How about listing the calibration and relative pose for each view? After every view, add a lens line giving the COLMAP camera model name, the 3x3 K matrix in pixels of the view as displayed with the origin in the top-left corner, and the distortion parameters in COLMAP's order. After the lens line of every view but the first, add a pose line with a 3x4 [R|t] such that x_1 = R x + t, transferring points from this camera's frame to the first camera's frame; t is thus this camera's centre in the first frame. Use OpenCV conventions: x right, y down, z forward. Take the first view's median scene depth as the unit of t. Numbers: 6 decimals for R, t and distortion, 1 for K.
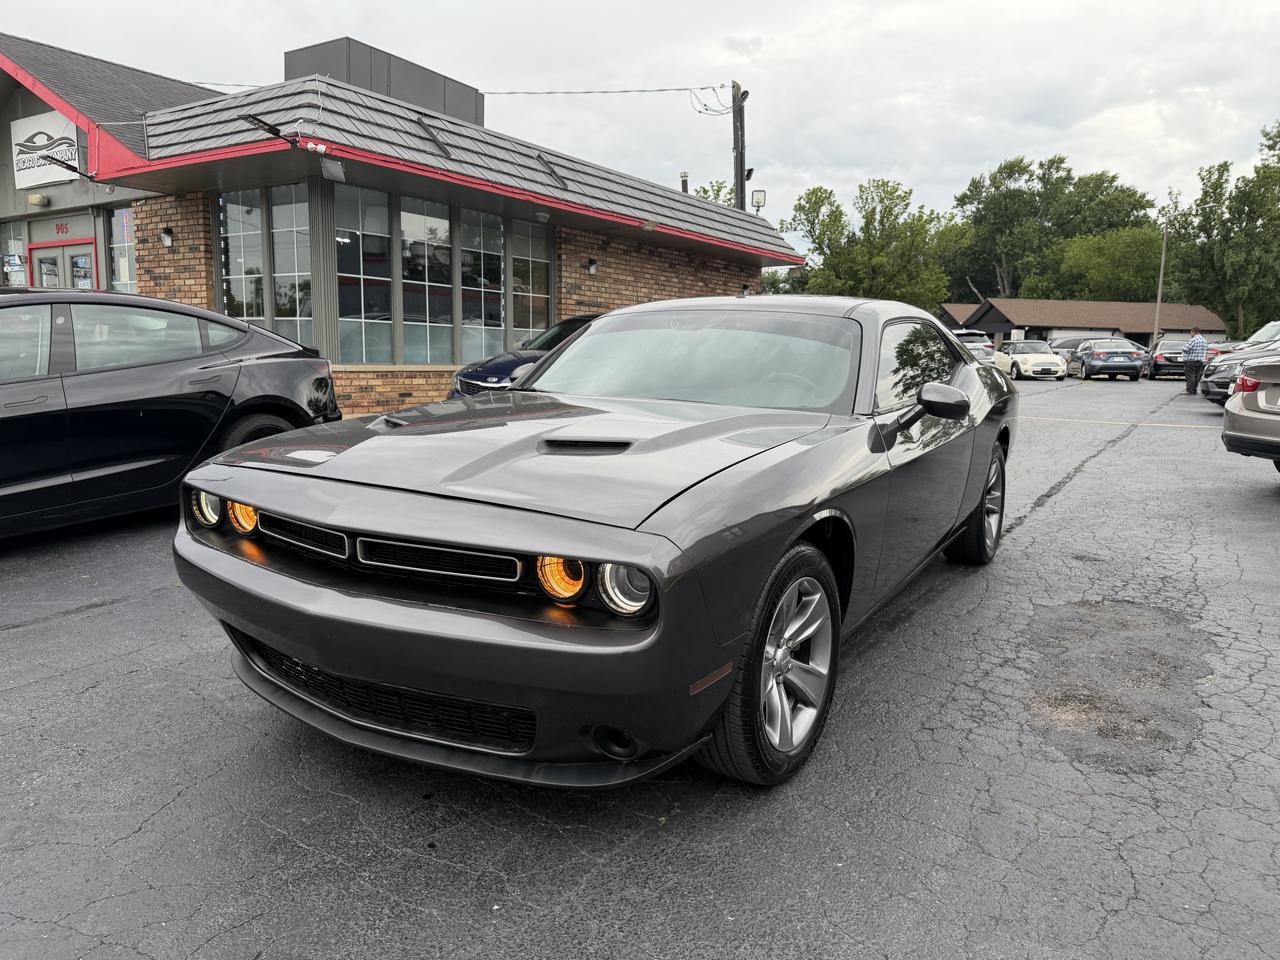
lens RADIAL K [[899.3, 0, 631.5], [0, 899.3, 487.1], [0, 0, 1]] dist [0.026692, -0.036601]
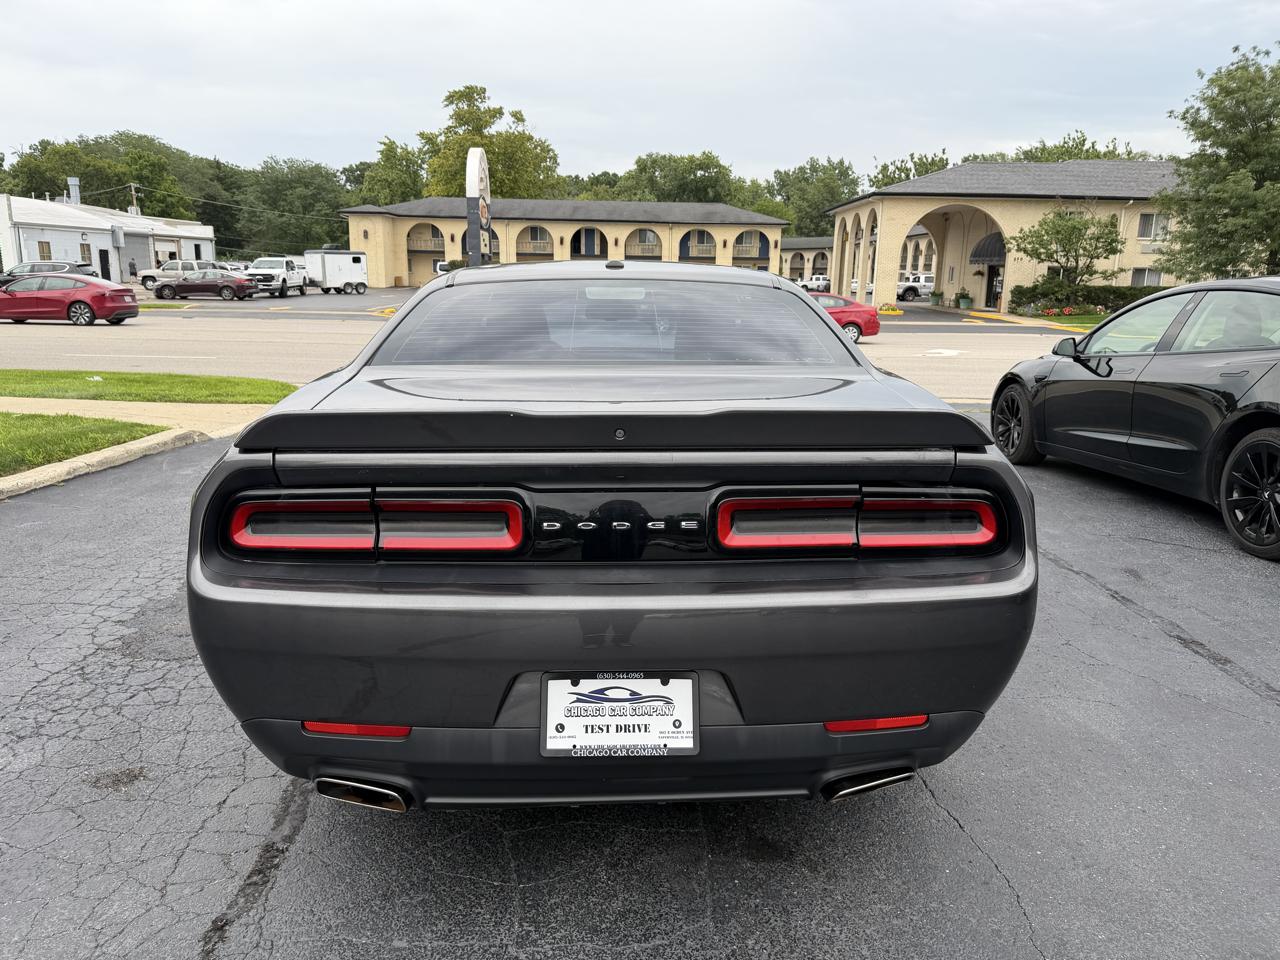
lens RADIAL K [[899.3, 0, 644.2], [0, 899.3, 489.5], [0, 0, 1]] dist [0.026692, -0.036601]
pose [[-0.828743, 0.101128, -0.550416, 0.248137], [-0.109834, 0.935017, 0.337165, -0.121585], [0.548745, 0.339877, -0.763781, 0.698632]]
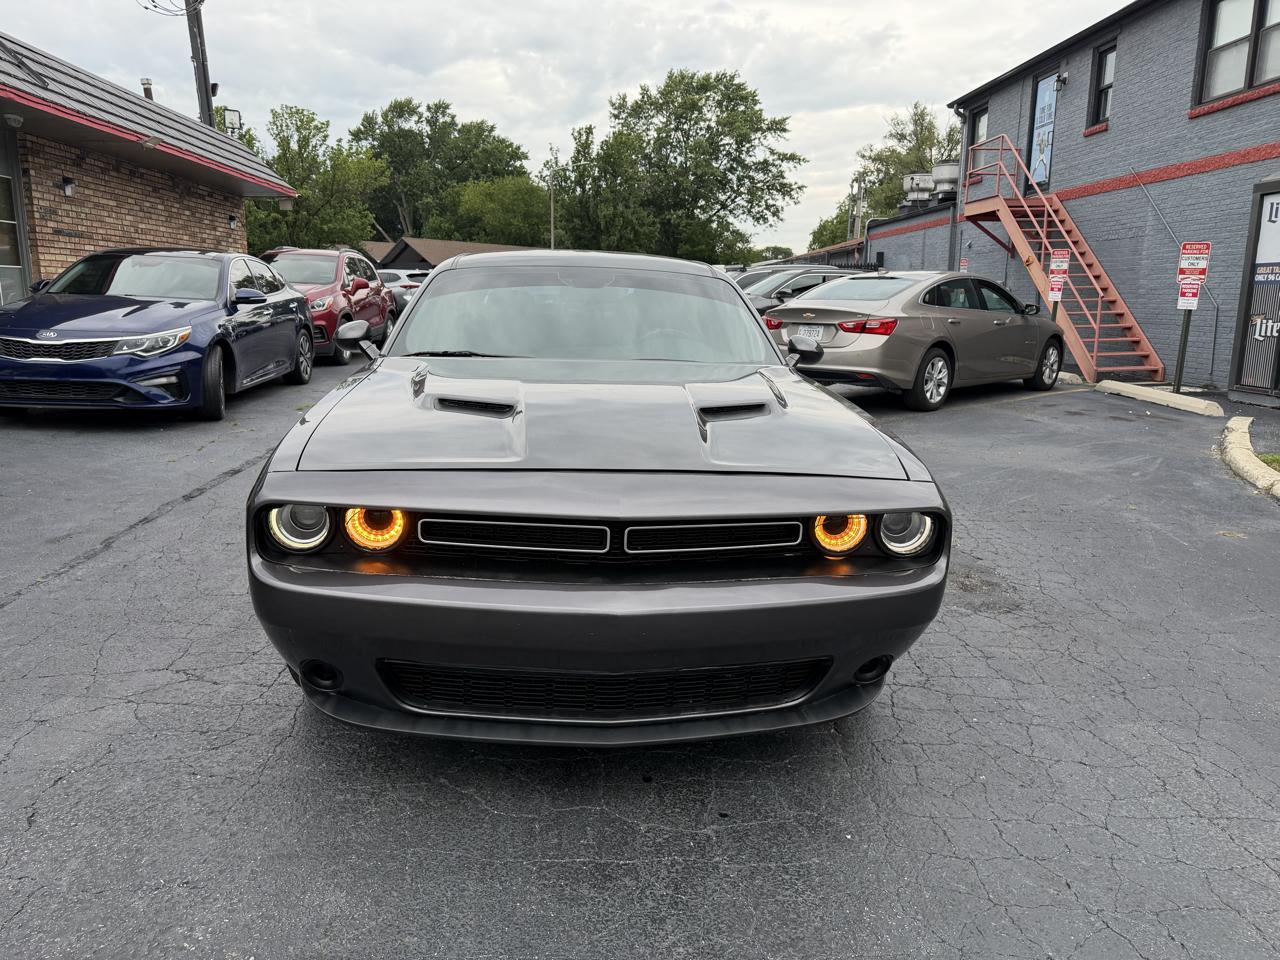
lens RADIAL K [[899.3, 0, 636.8], [0, 899.3, 486.9], [0, 0, 1]] dist [0.026692, -0.036601]
pose [[0.800475, -0.127231, 0.585707, -0.173325], [0.087316, 0.991539, 0.096054, -0.015044], [-0.592972, -0.025747, 0.804811, 0.052174]]
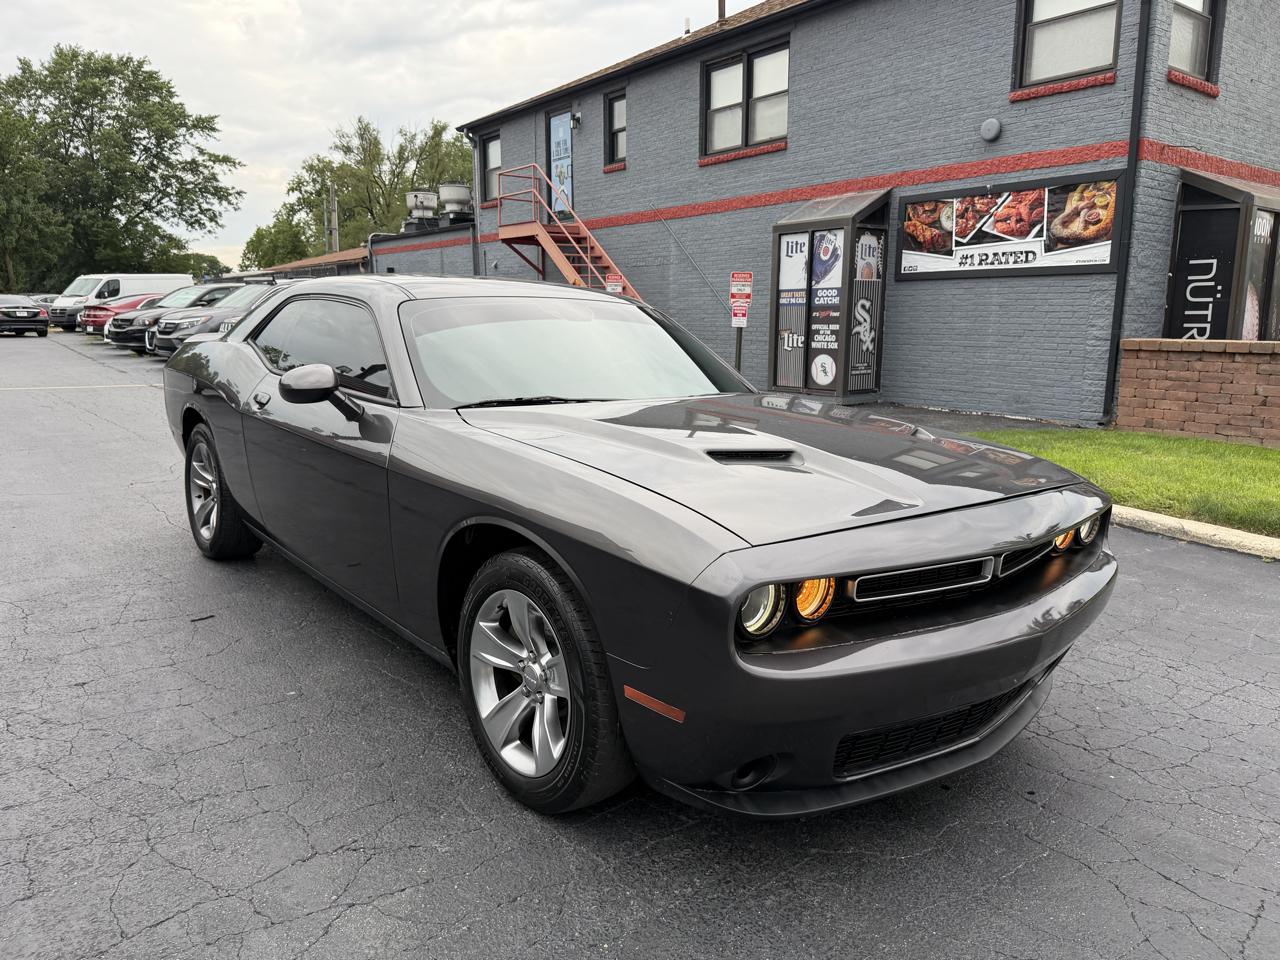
lens RADIAL K [[899.3, 0, 645.8], [0, 899.3, 501.1], [0, 0, 1]] dist [0.026692, -0.036601]
pose [[0.318167, -0.201278, 0.926421, -0.282207], [0.136419, 0.976752, 0.165362, -0.046543], [-0.938168, 0.073769, 0.338229, 0.214310]]
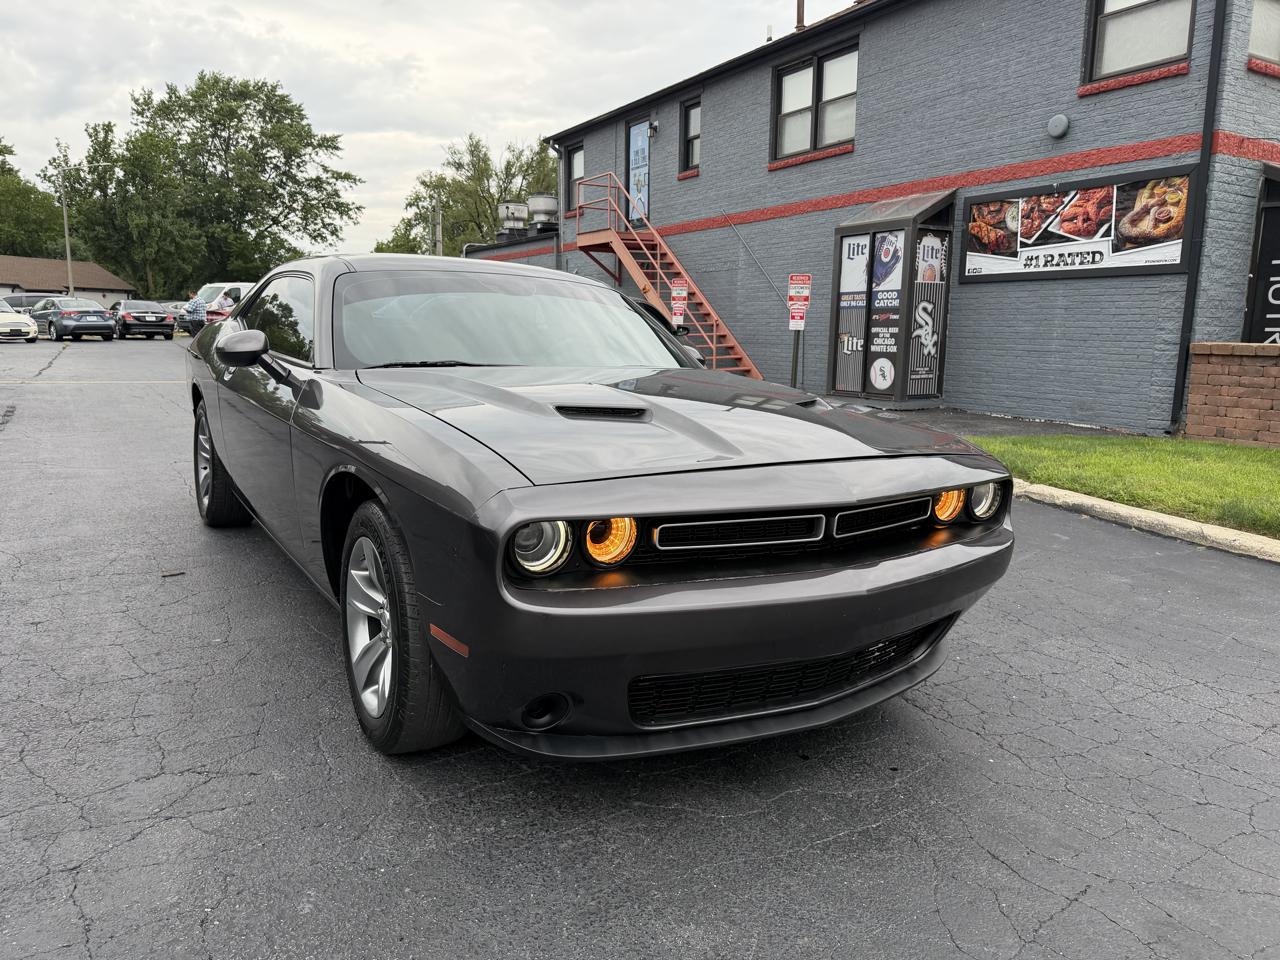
lens RADIAL K [[899.3, 0, 643.0], [0, 899.3, 496.5], [0, 0, 1]] dist [0.026692, -0.036601]
pose [[0.428607, -0.172488, 0.886873, -0.263956], [0.123494, 0.983579, 0.131614, -0.024649], [-0.895011, 0.053112, 0.442870, 0.156834]]
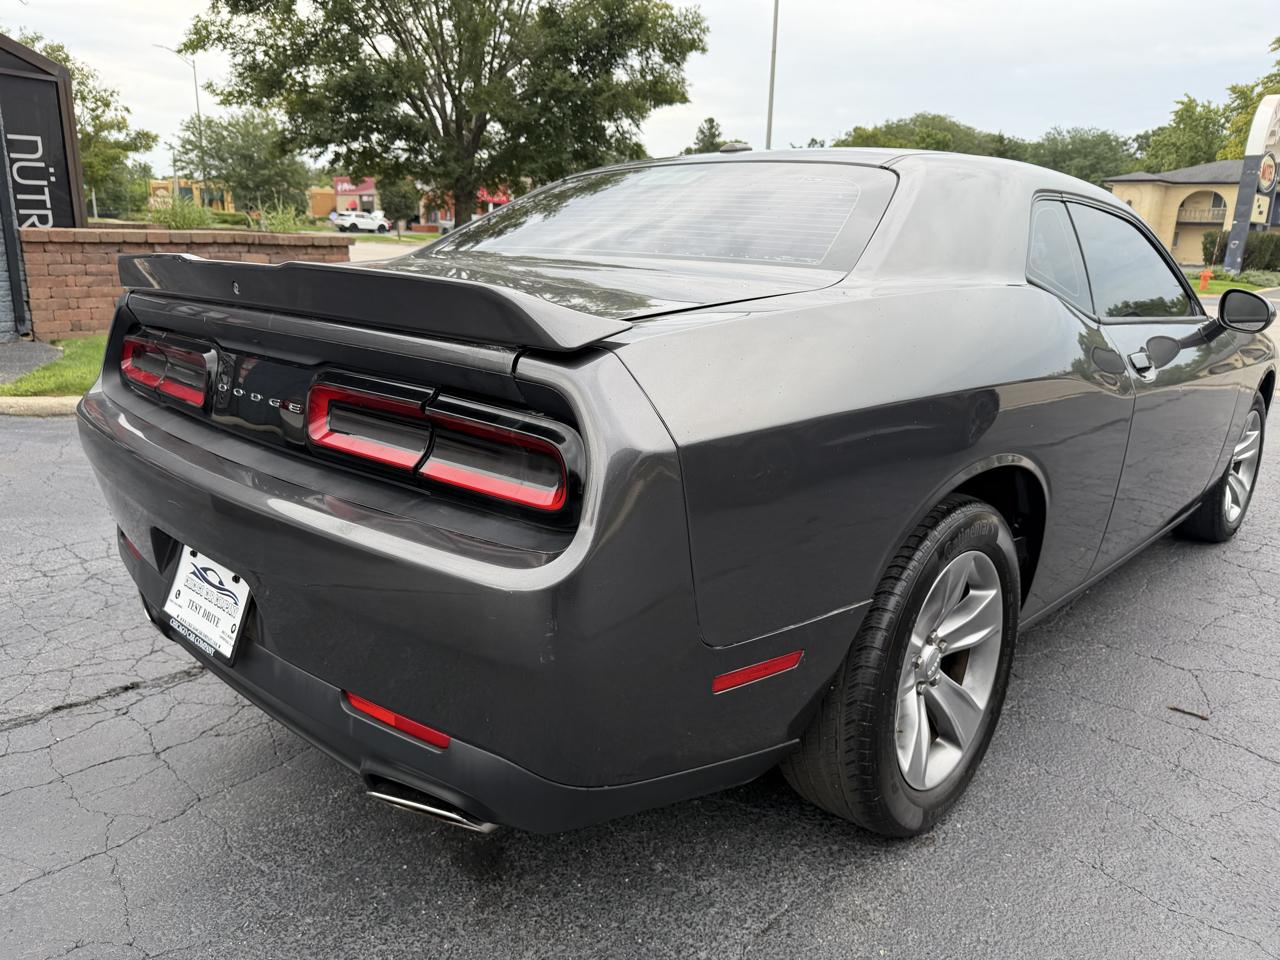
lens RADIAL K [[899.3, 0, 643.4], [0, 899.3, 492.7], [0, 0, 1]] dist [0.026692, -0.036601]
pose [[-0.979936, -0.097506, 0.173836, 0.073995], [-0.017190, 0.910262, 0.413676, -0.107256], [-0.198572, 0.402388, -0.893674, 0.697654]]
